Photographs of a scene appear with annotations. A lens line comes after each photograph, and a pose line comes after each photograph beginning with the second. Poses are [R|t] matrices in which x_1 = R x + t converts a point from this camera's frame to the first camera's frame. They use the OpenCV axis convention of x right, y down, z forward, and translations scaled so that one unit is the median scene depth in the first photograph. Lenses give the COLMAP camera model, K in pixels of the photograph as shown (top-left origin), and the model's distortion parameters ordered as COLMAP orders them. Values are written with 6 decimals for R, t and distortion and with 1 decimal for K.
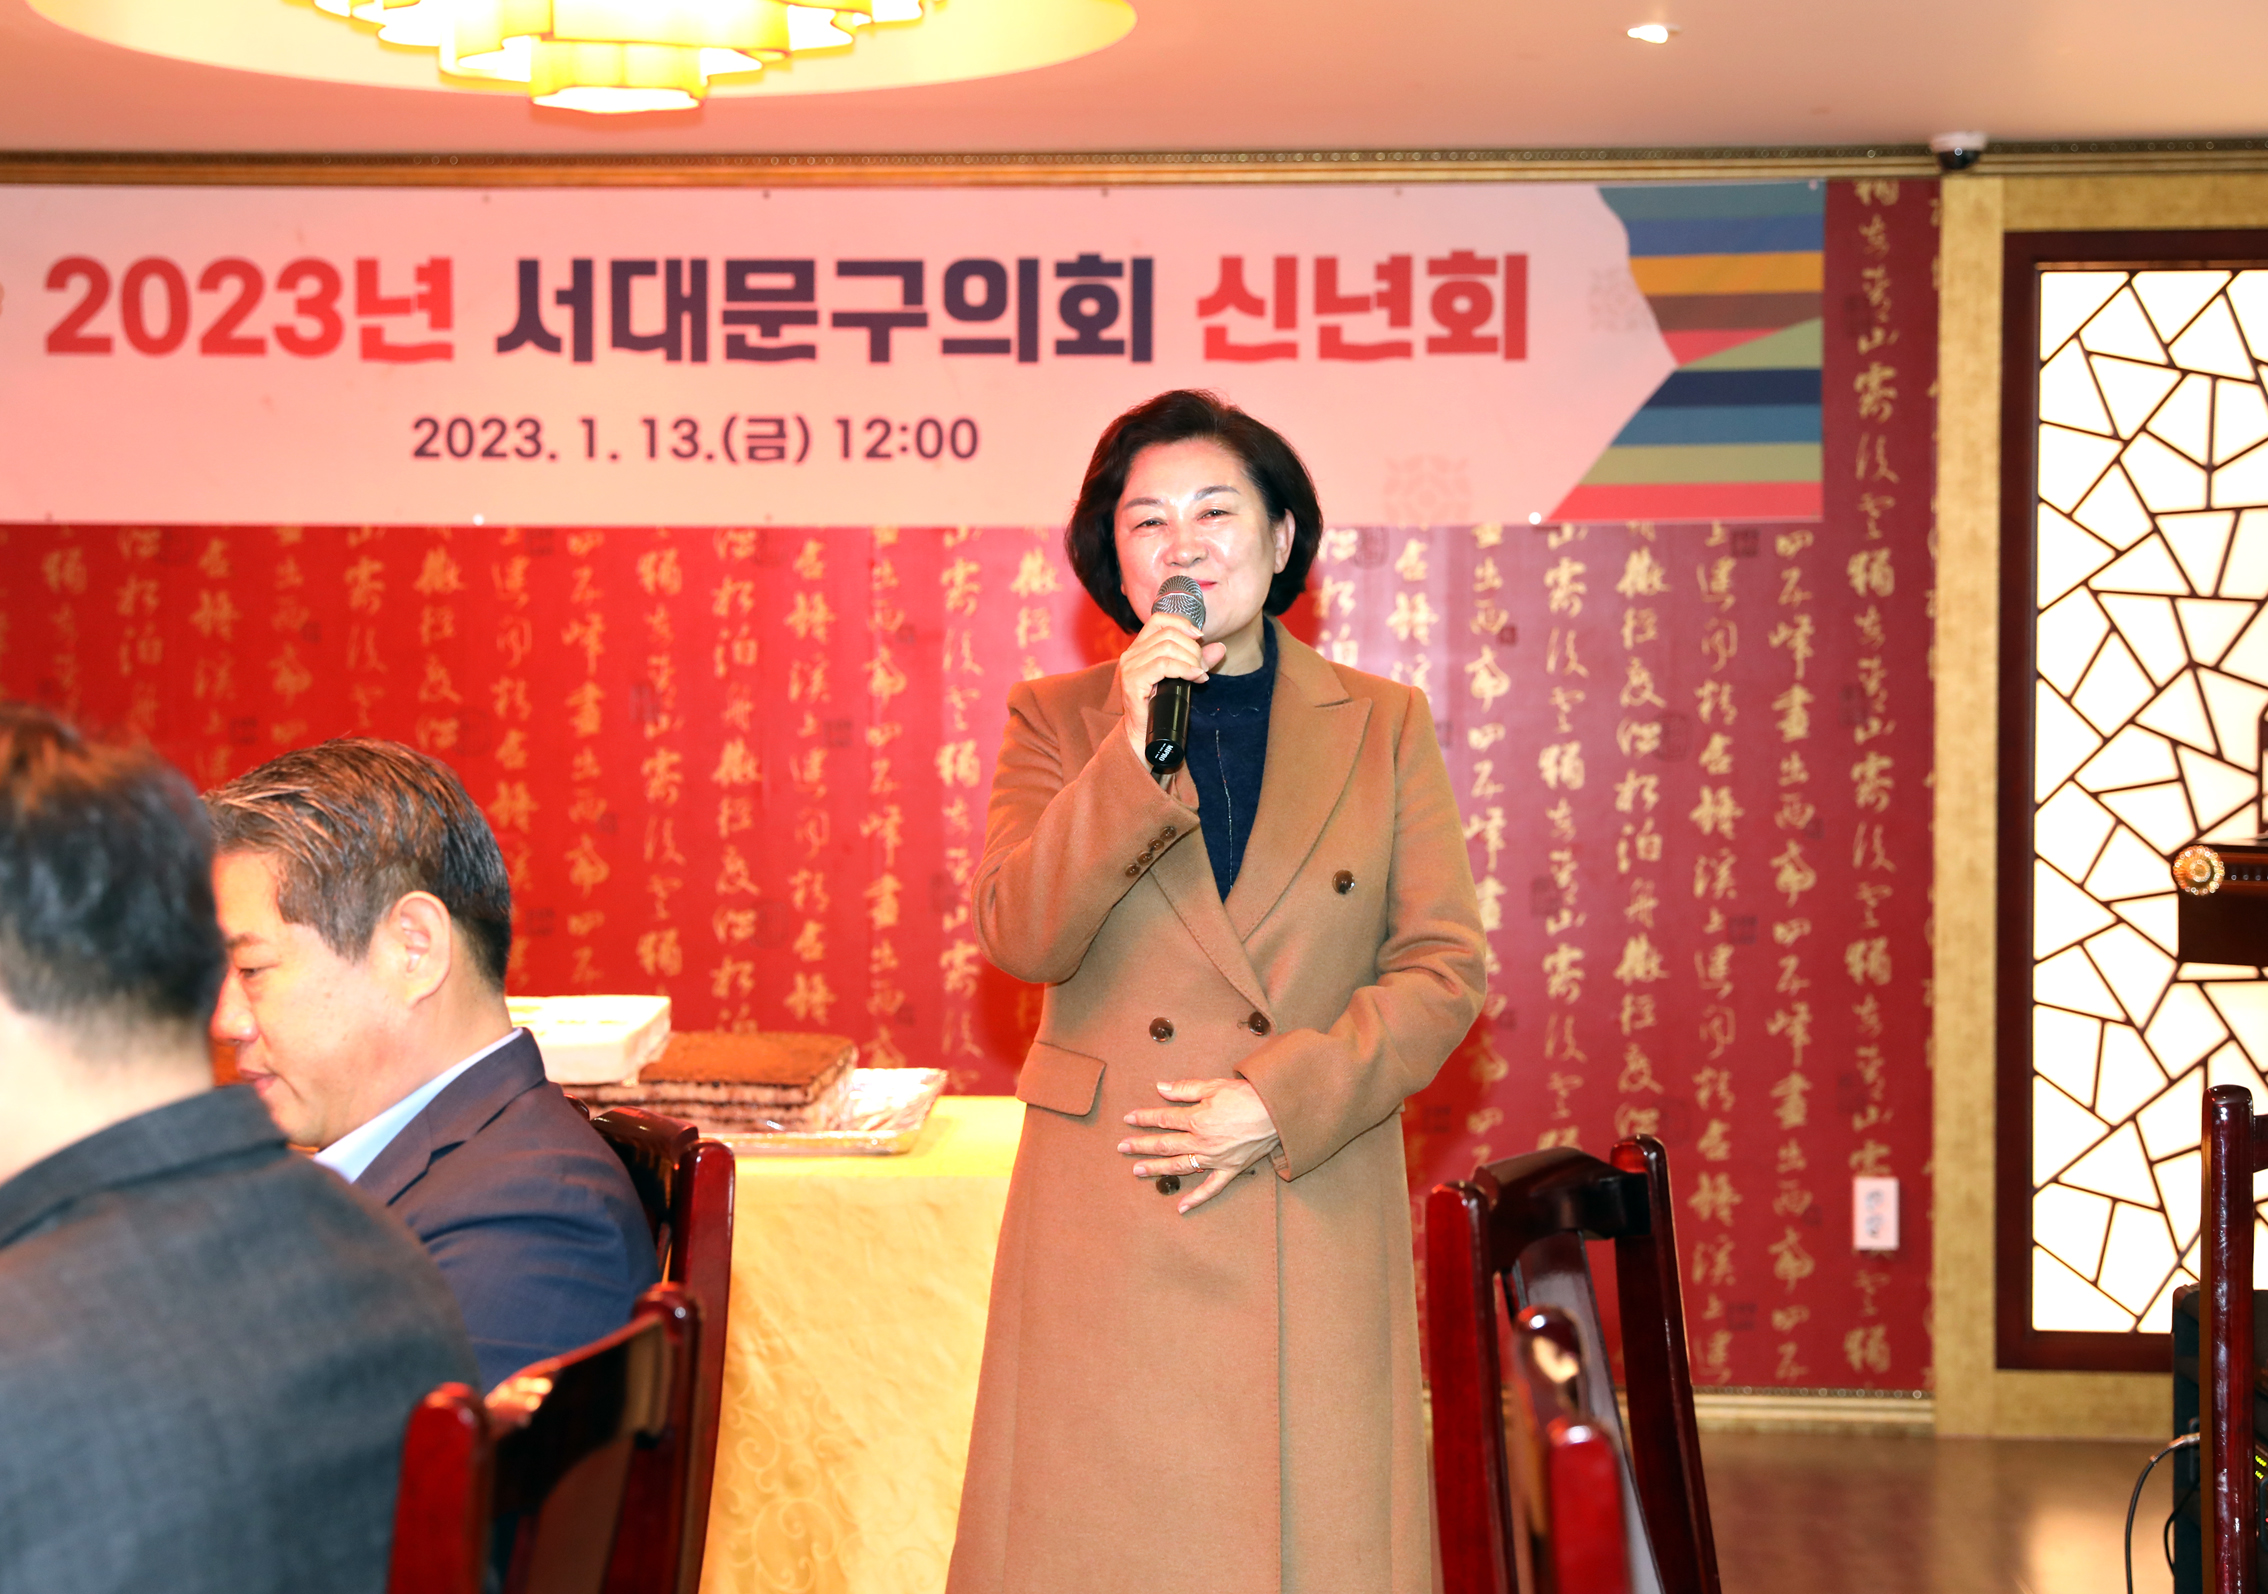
lens RADIAL K [[3857.1, 0, 1089.3], [0, 3857.1, 742.6], [0, 0, 1]] dist [0.097574, 0.233832]
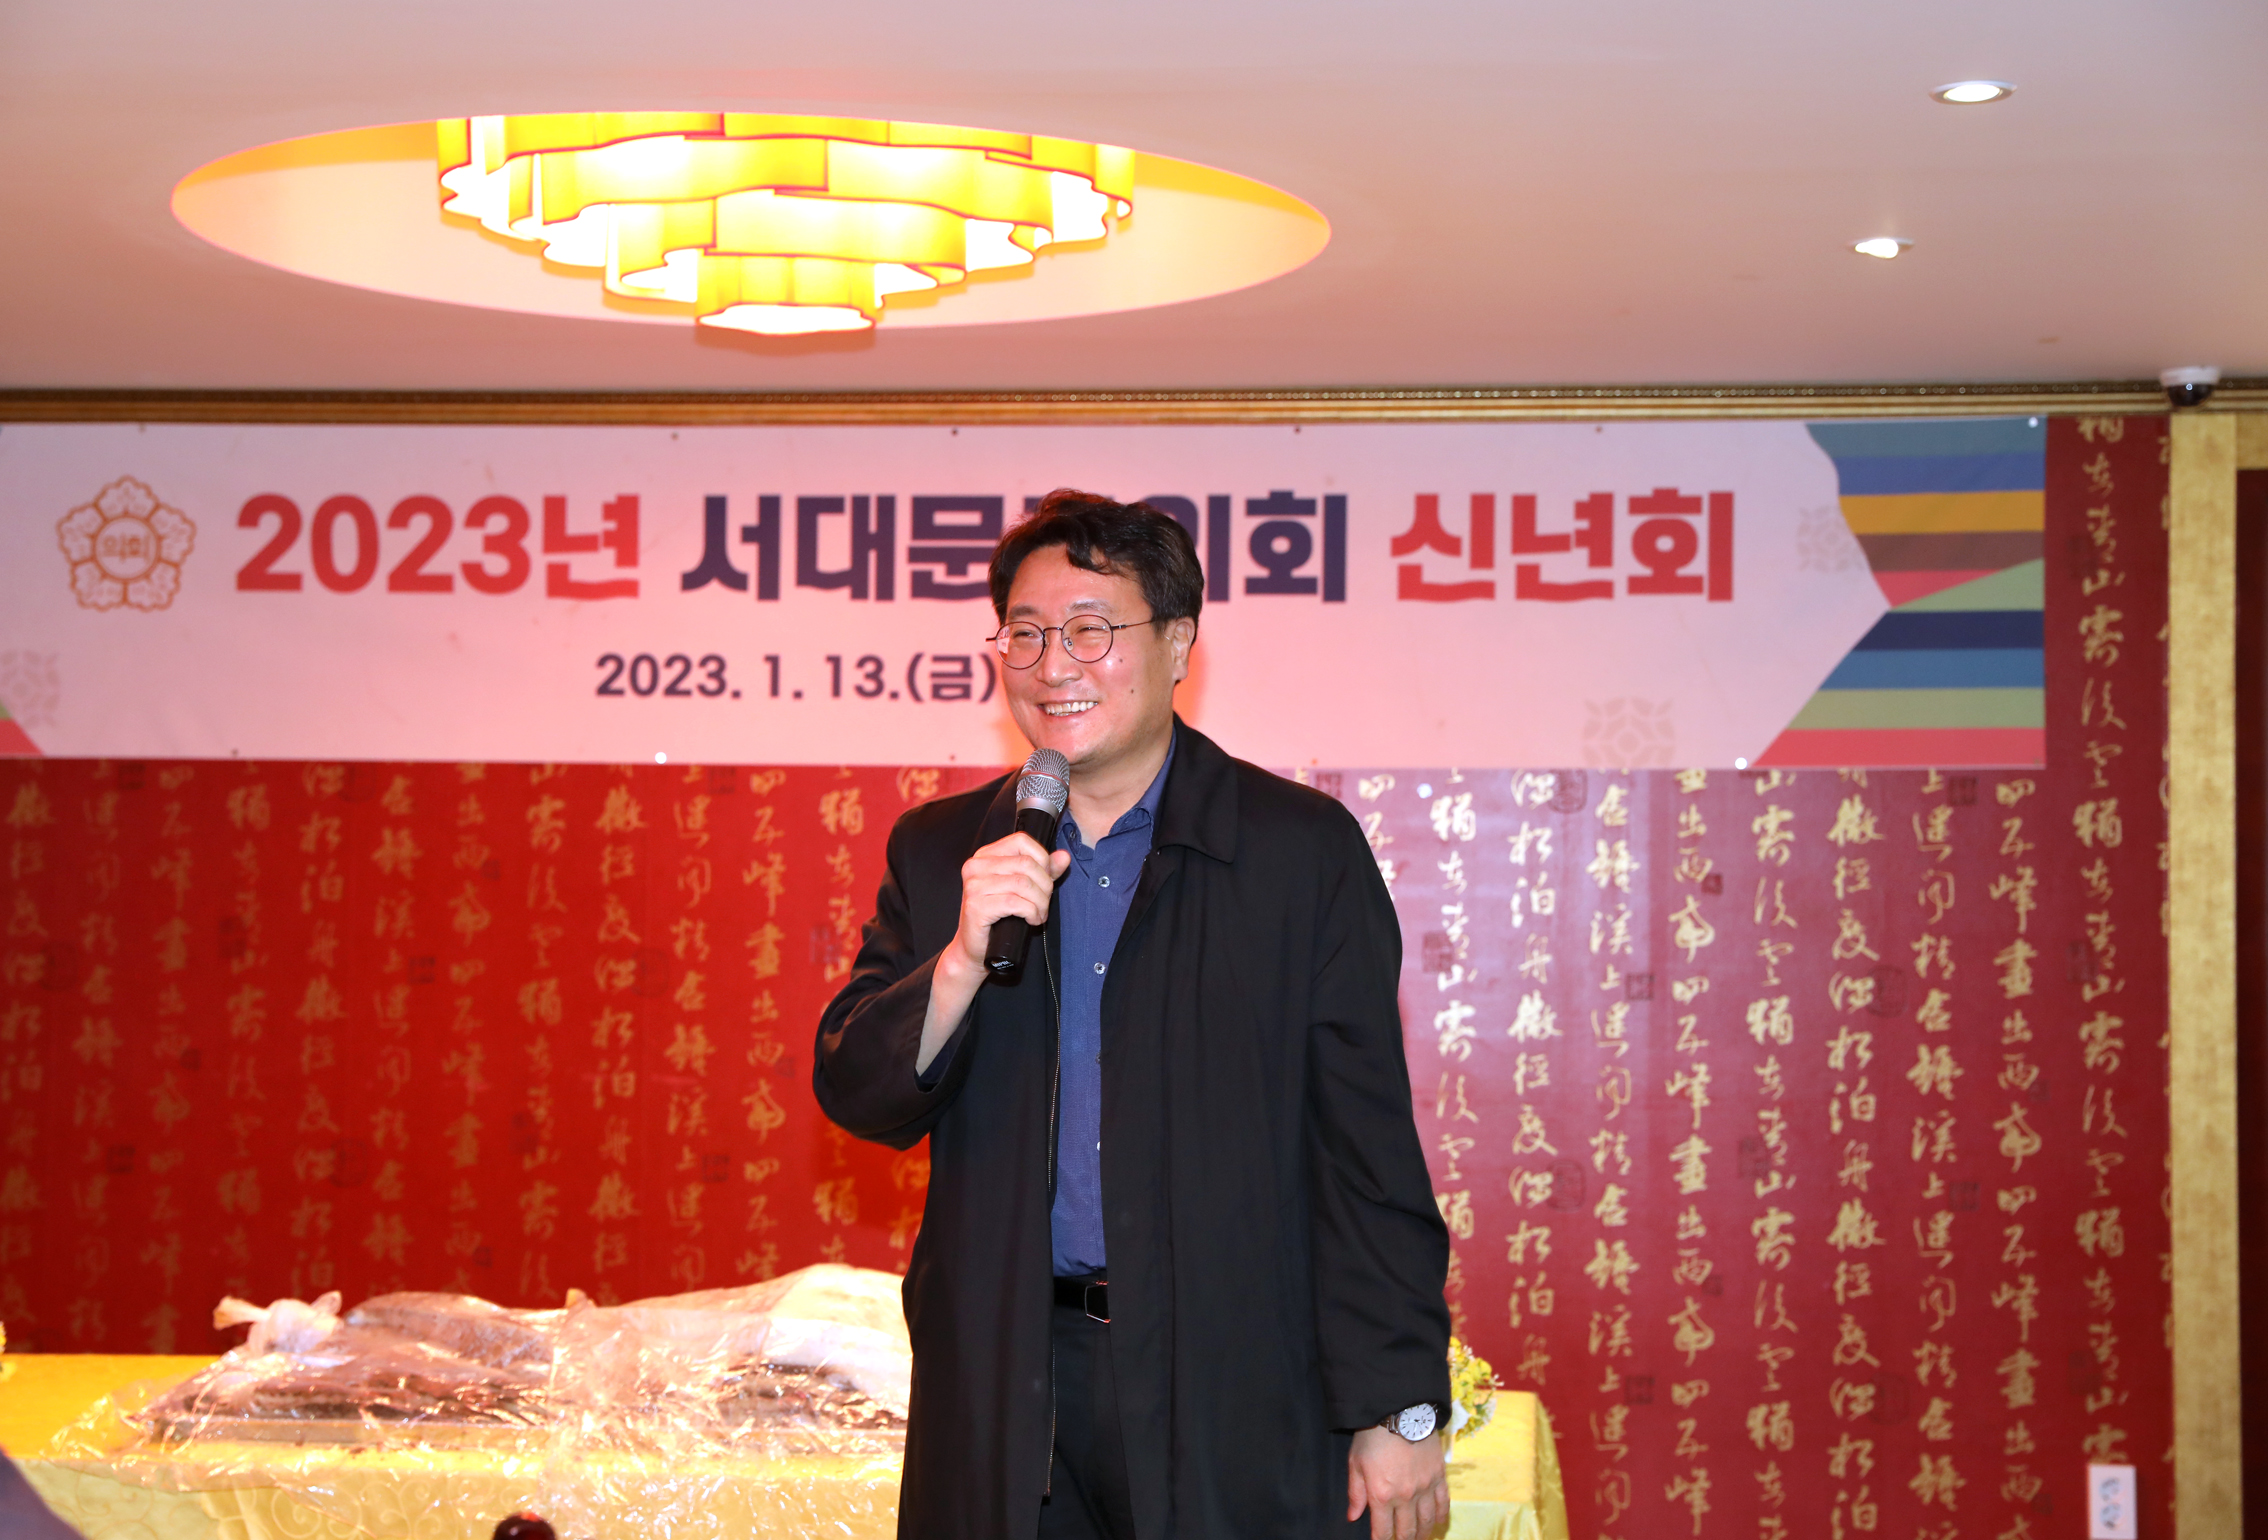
lens RADIAL K [[3453.9, 0, 1099.1], [0, 3453.9, 764.9], [0, 0, 1]] dist [0.100073, 0.176027]
pose [[0.998541, 0.006857, -0.053560, 0.001331], [-0.009952, 0.998282, -0.057742, -0.005971], [0.053072, 0.058191, 0.996894, 0.126302]]
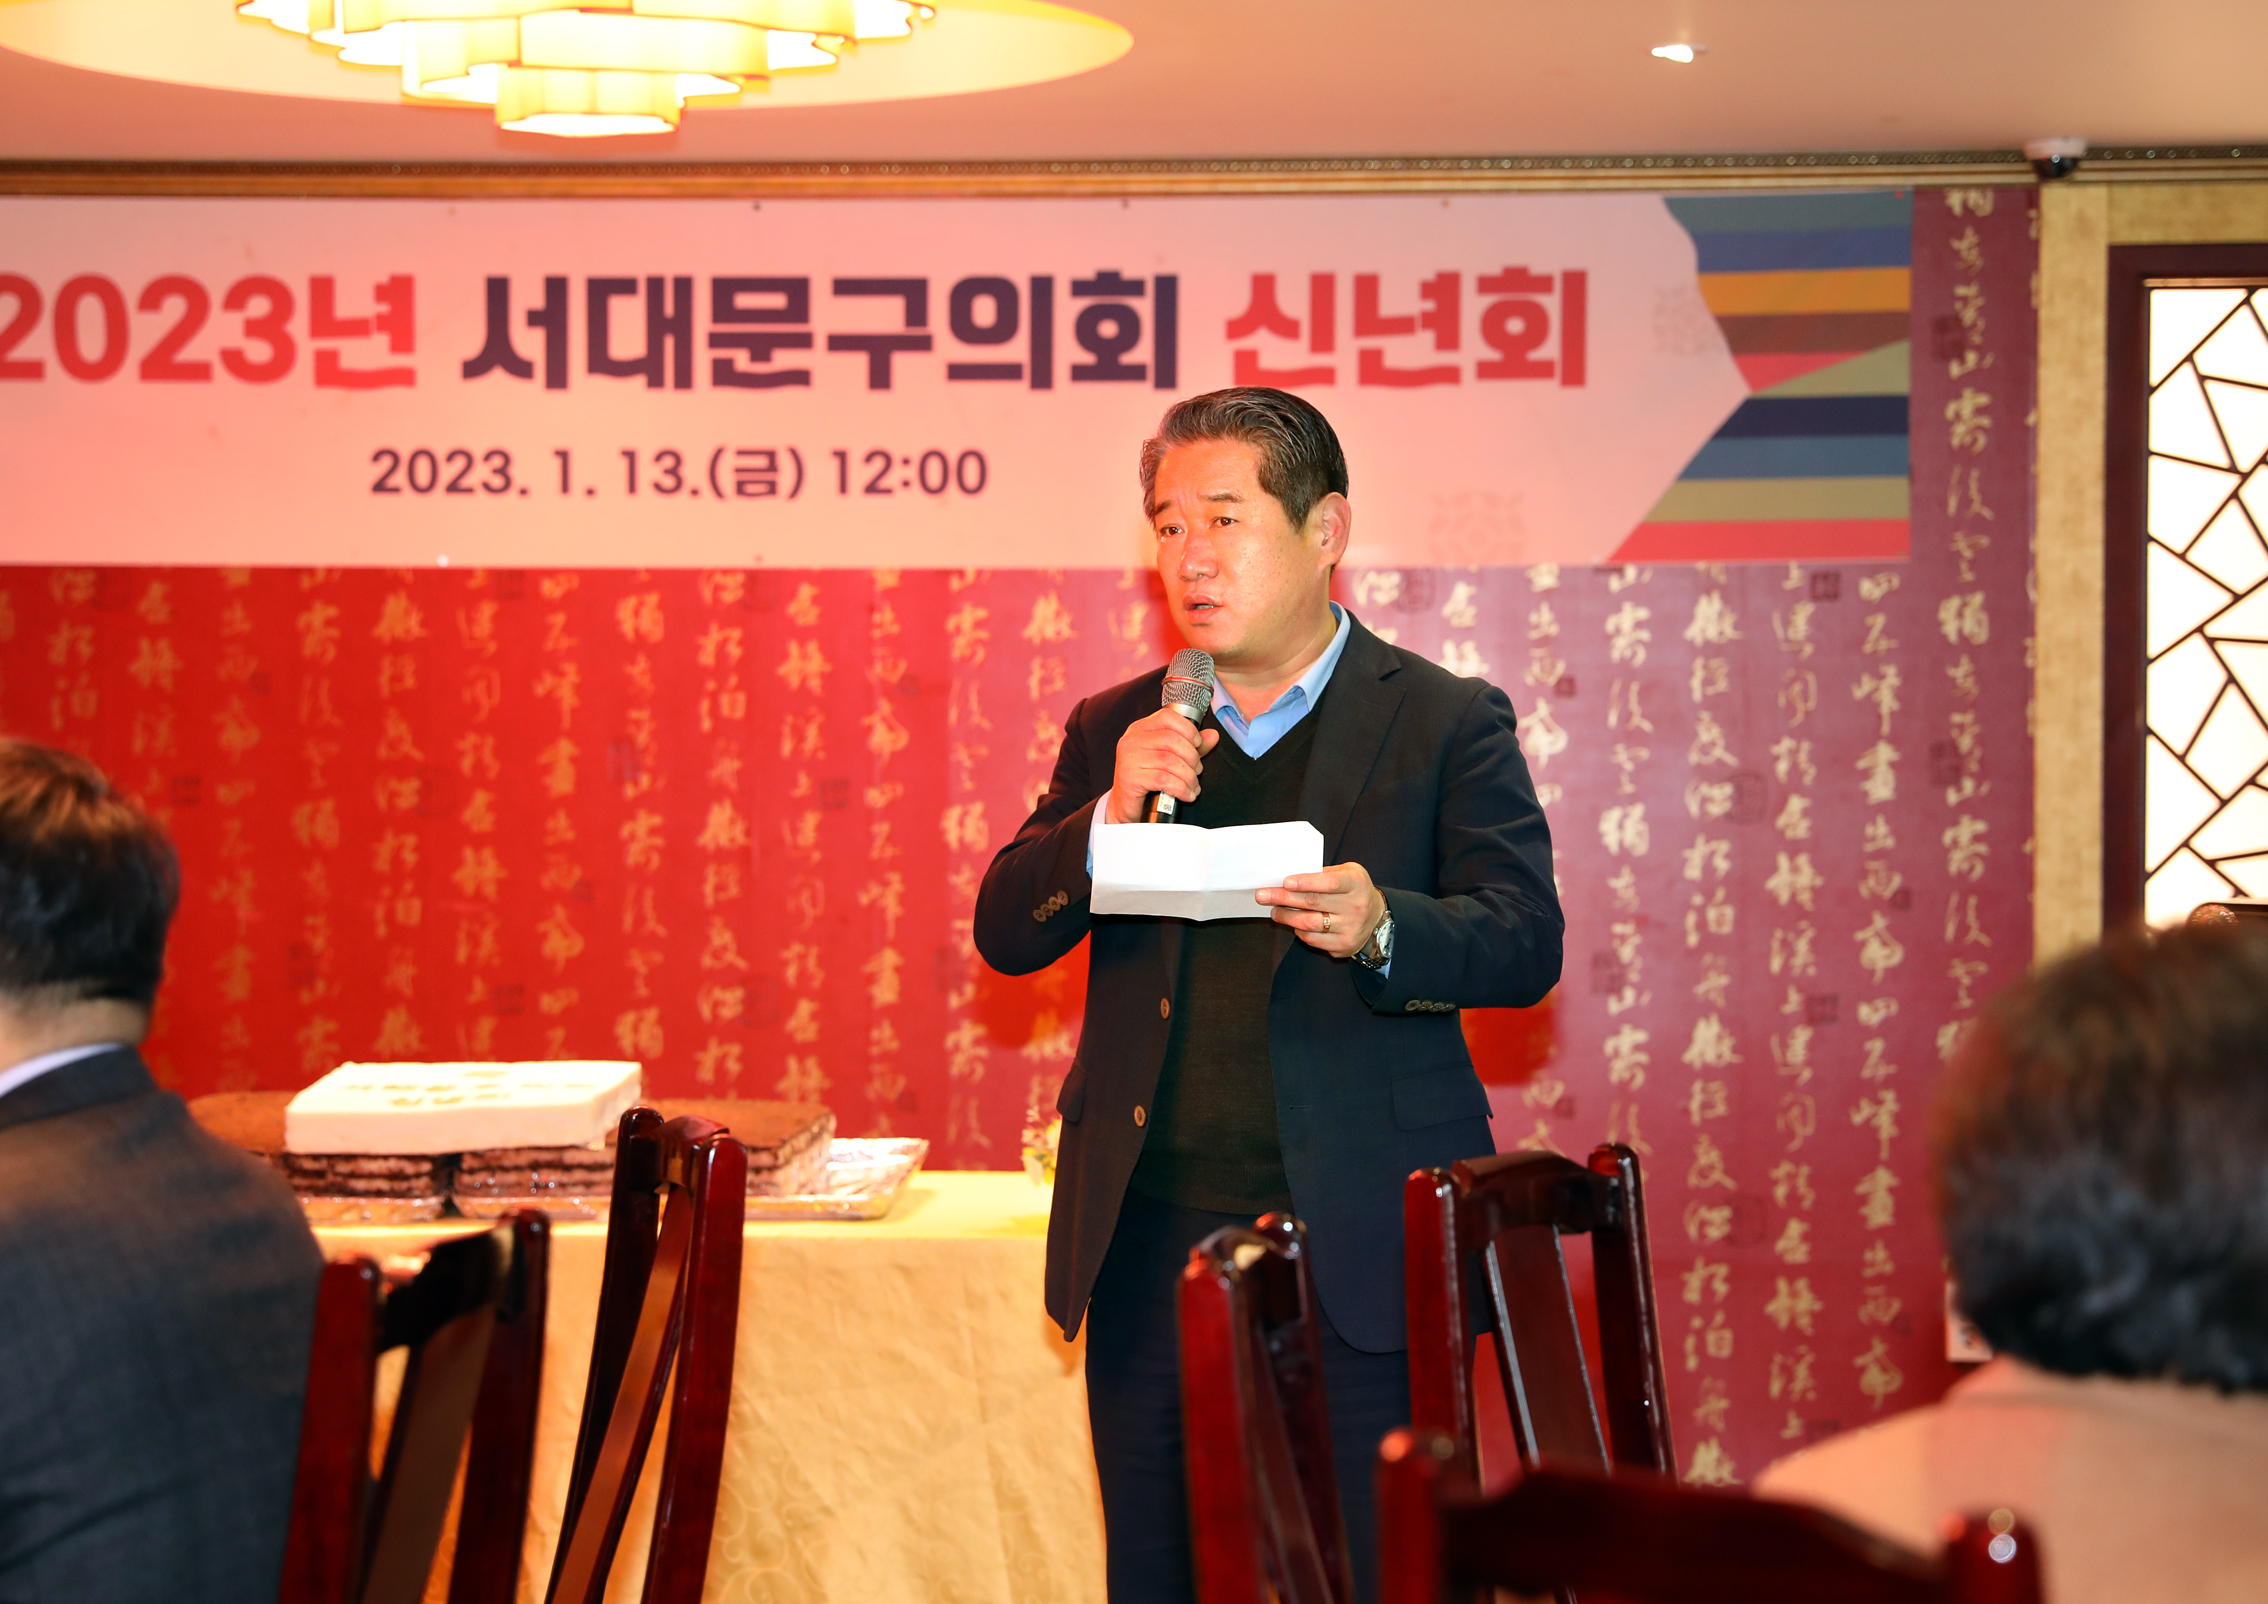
lens RADIAL K [[4933.8, 0, 1109.0], [0, 4933.8, 771.0], [0, 0, 1]] dist [0.224076, 0.005568]
pose [[0.999738, 0.000728, -0.022862, 0.027178], [-0.000983, 0.999937, -0.011151, 0.005235], [0.022853, 0.011171, 0.999676, -0.171990]]
